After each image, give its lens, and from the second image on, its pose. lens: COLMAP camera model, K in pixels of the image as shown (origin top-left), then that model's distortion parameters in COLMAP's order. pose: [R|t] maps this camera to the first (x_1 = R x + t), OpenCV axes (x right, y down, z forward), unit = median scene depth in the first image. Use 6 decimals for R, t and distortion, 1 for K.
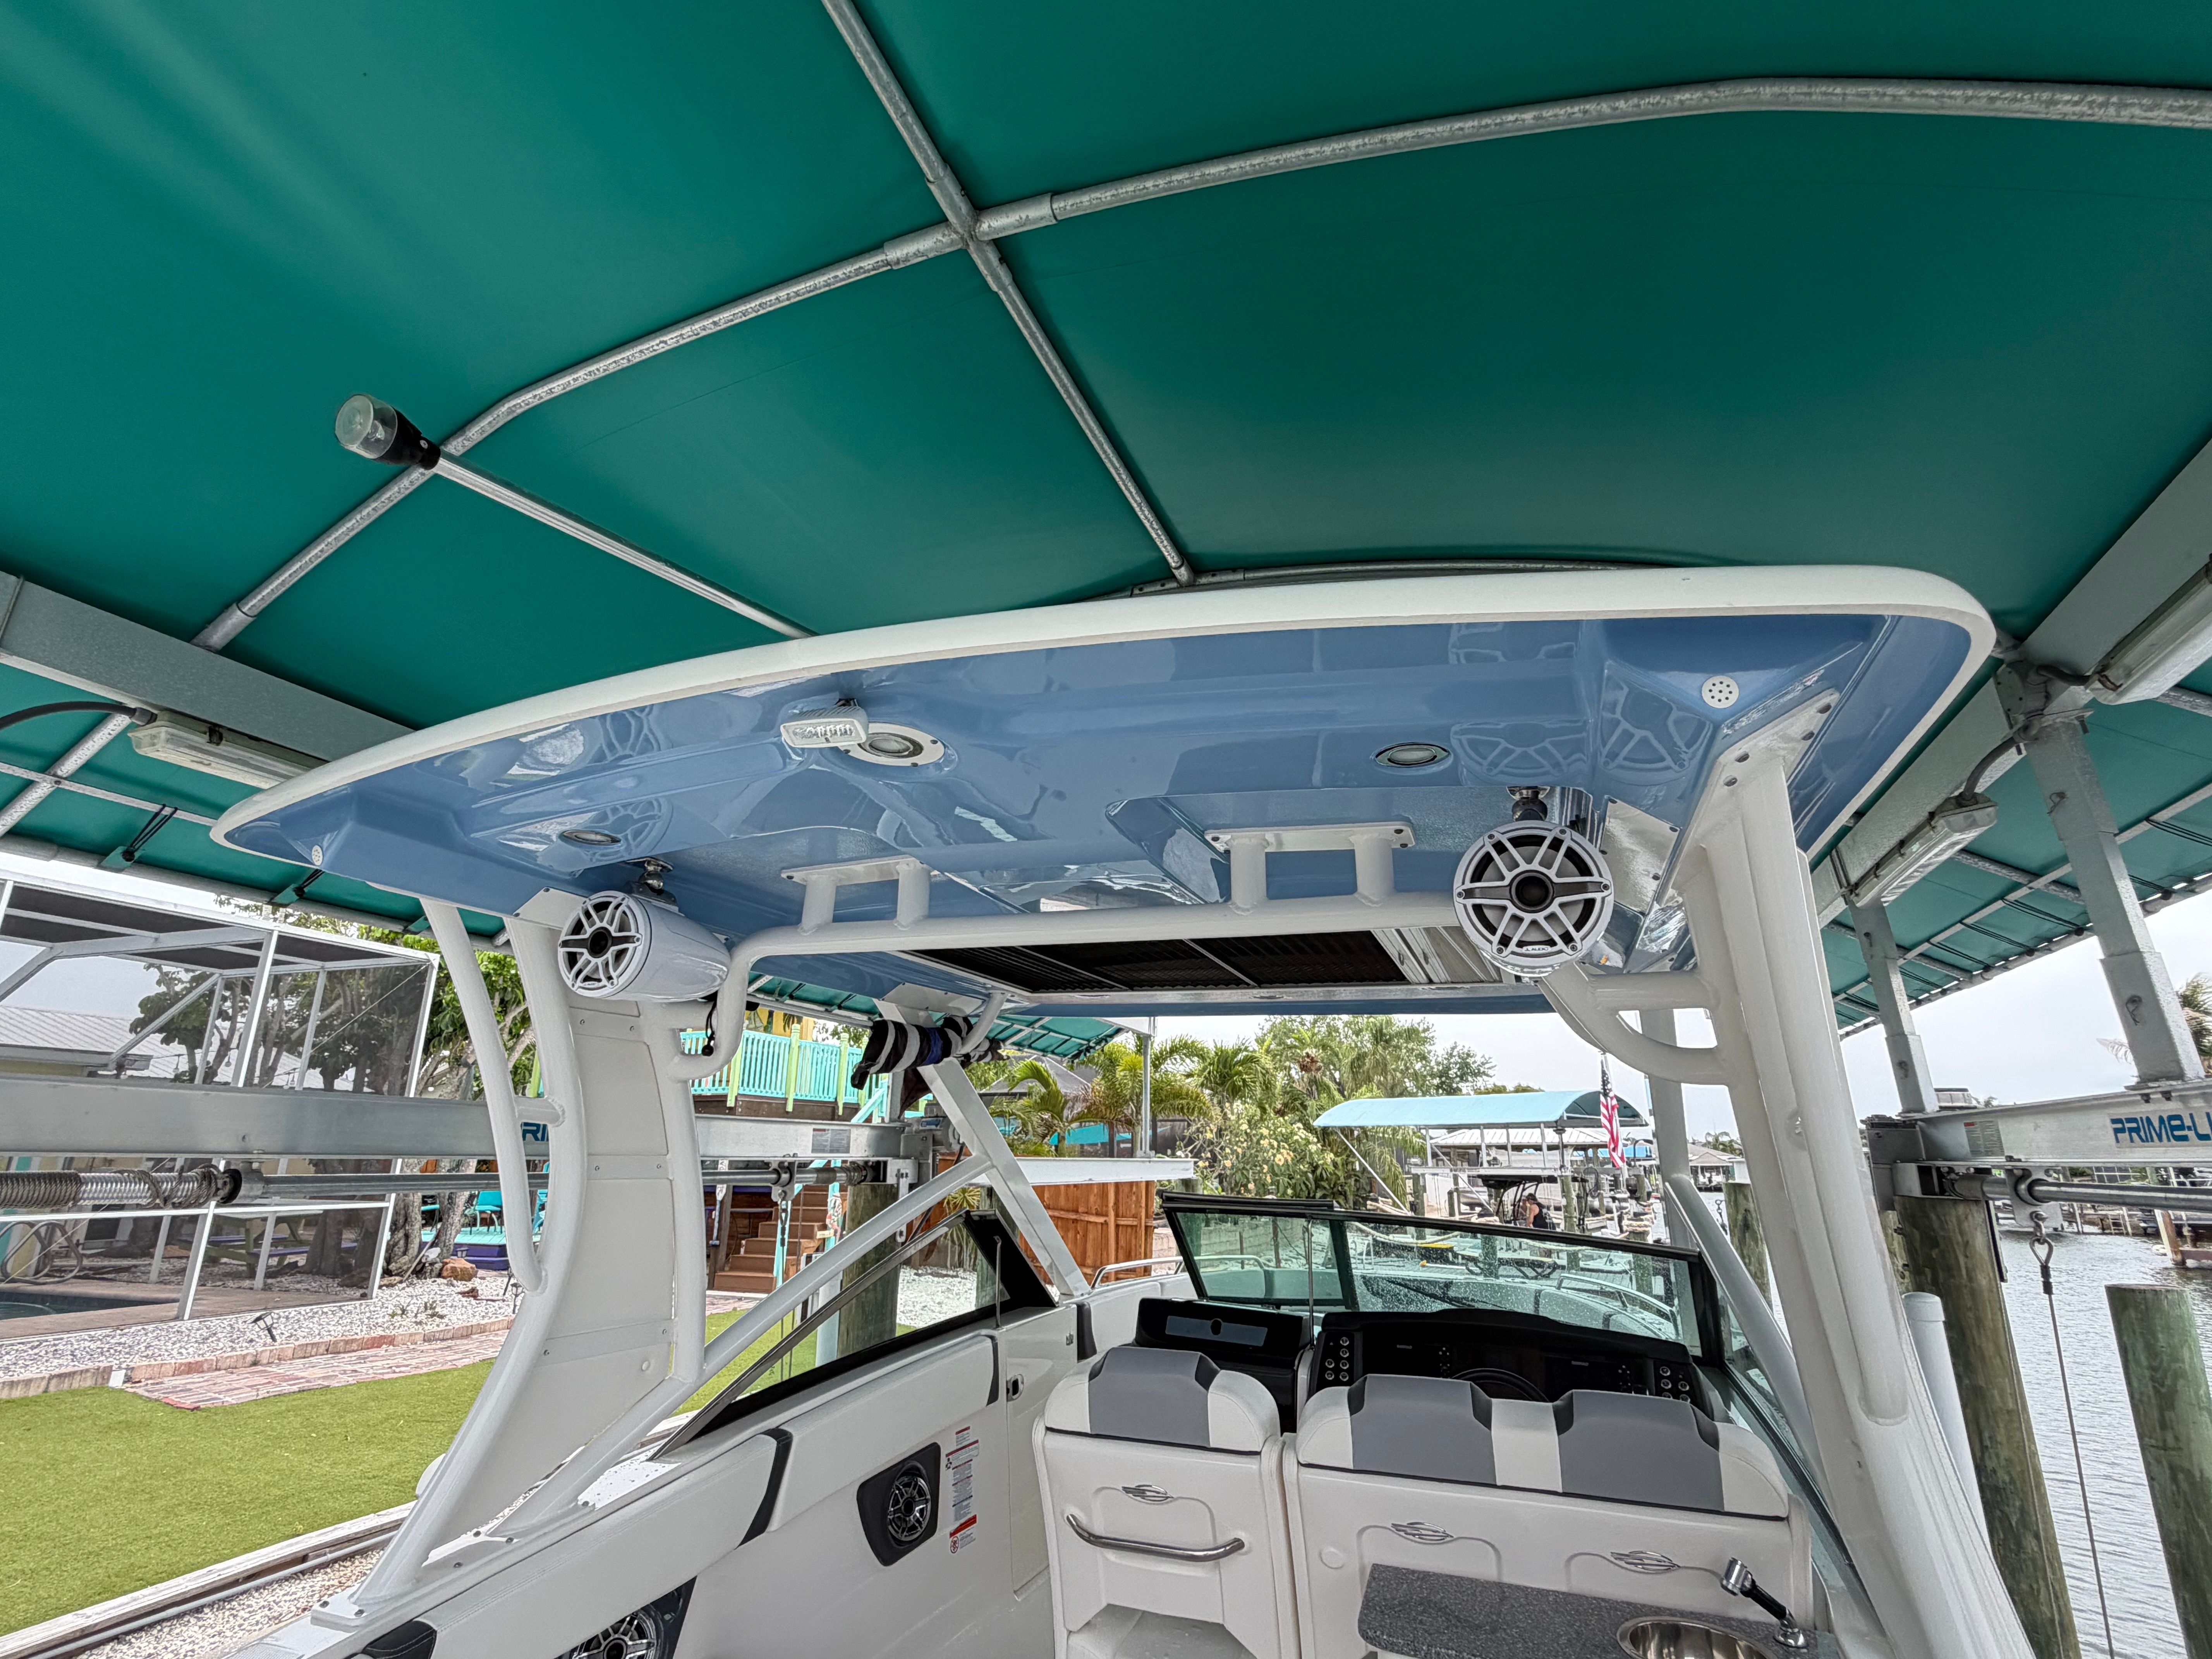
lens RADIAL K [[1099.6, 0, 1095.3], [0, 1099.6, 841.8], [0, 0, 1]] dist [-0.000145, -0.000734]
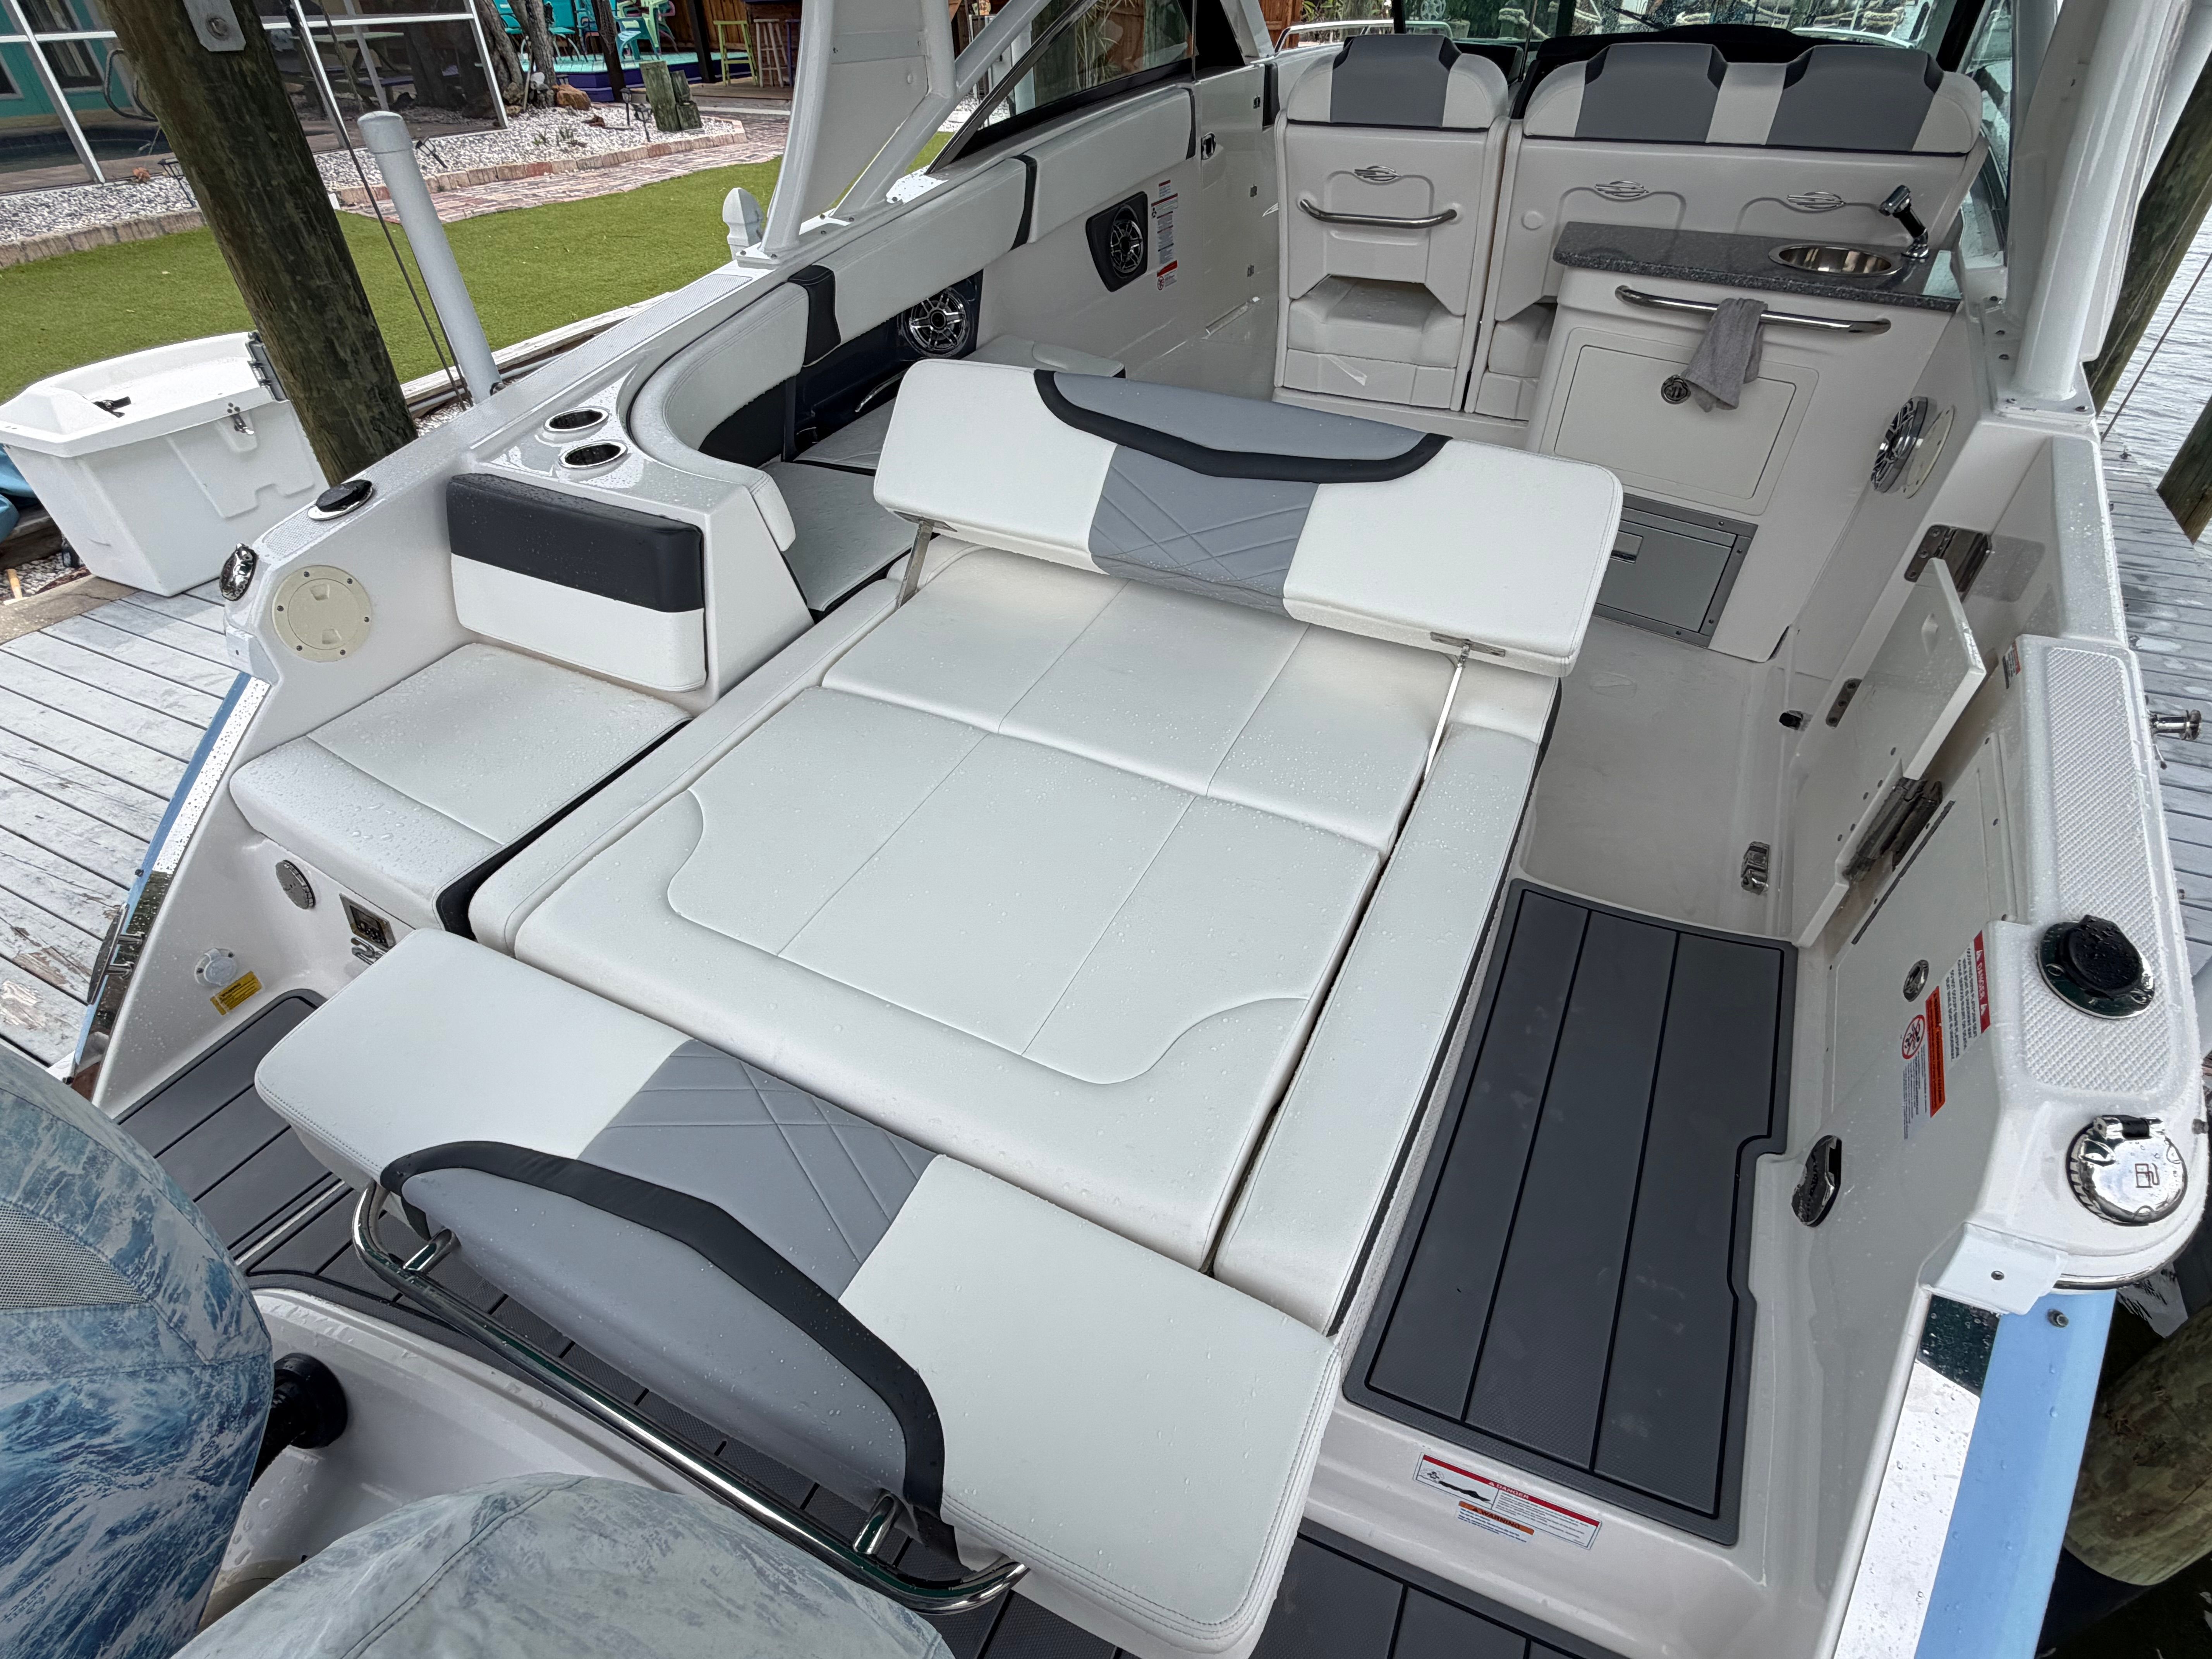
lens RADIAL K [[1103.4, 0, 1098.3], [0, 1103.4, 821.7], [0, 0, 1]] dist [0.001785, -0.000450]
pose [[0.996130, 0.028501, -0.083139, -0.030849], [0.050386, 0.589884, 0.805914, 0.010989], [0.072012, -0.806985, 0.586165, -0.059219]]
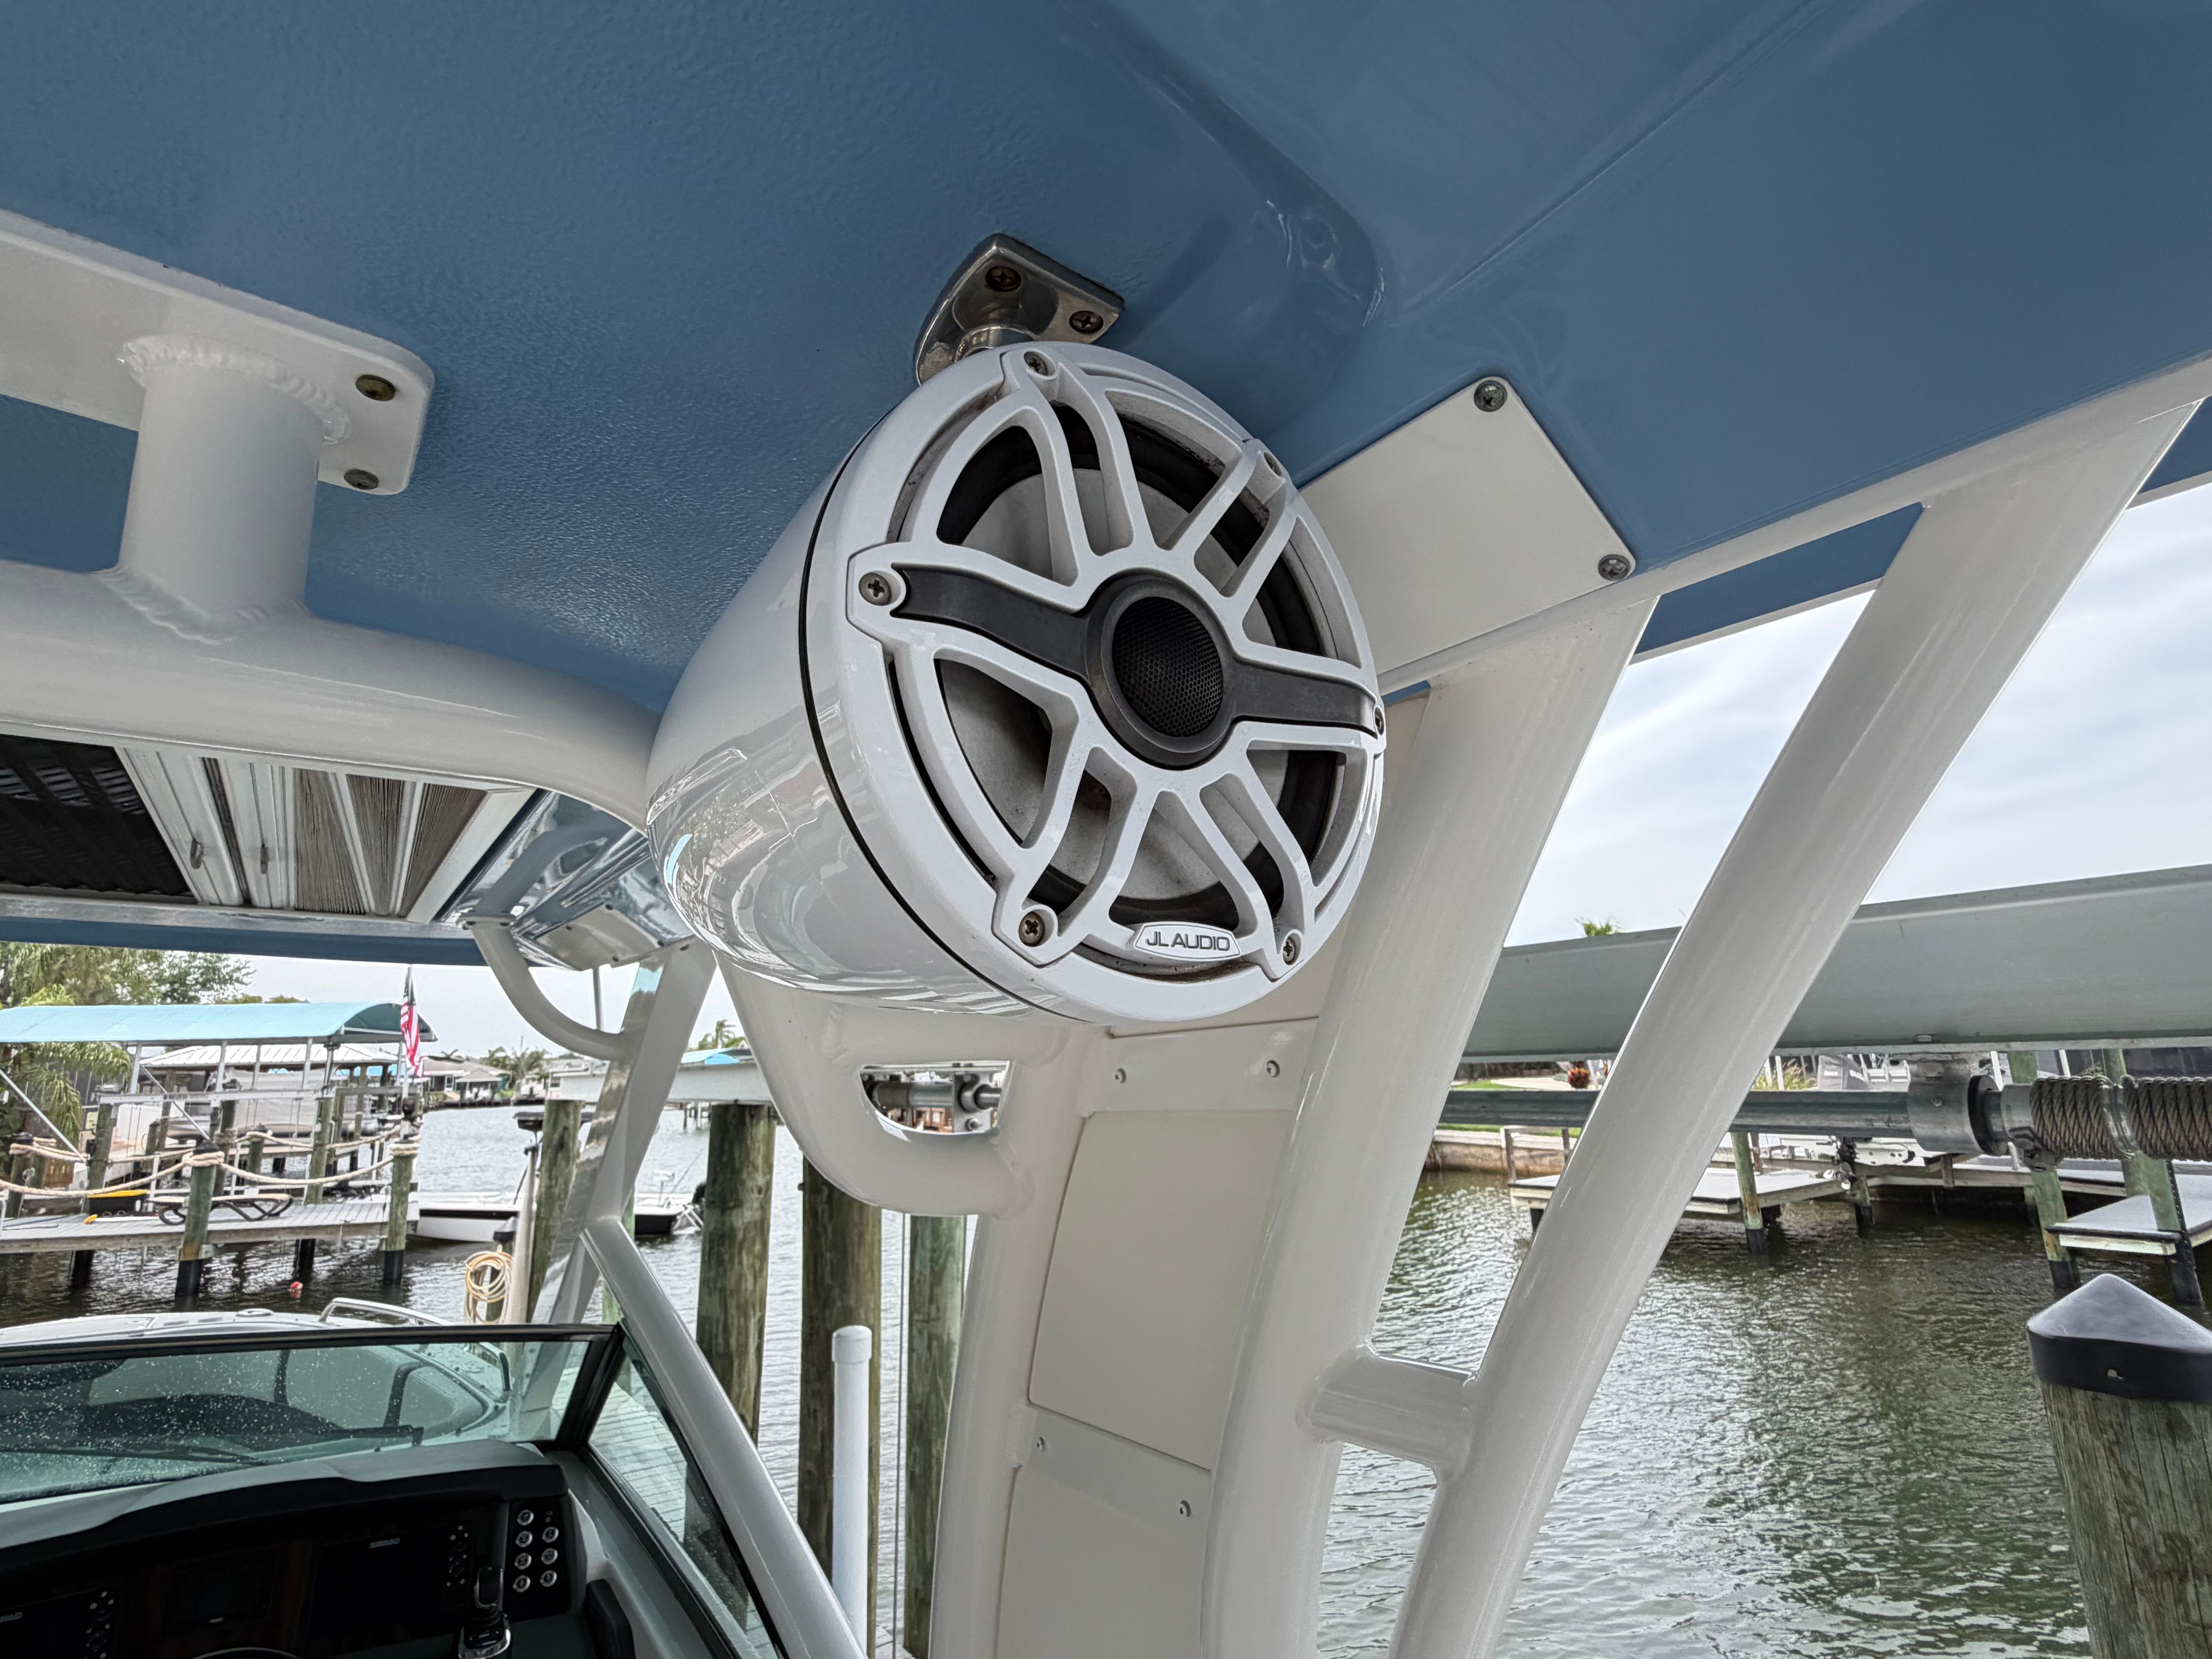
lens RADIAL K [[1099.9, 0, 1082.4], [0, 1099.9, 830.1], [0, 0, 1]] dist [-0.001437, 0.000301]
pose [[0.551483, 0.155146, 0.819632, 0.030184], [-0.205588, 0.977524, -0.046705, 0.035718], [-0.808455, -0.142749, 0.570984, 0.125833]]
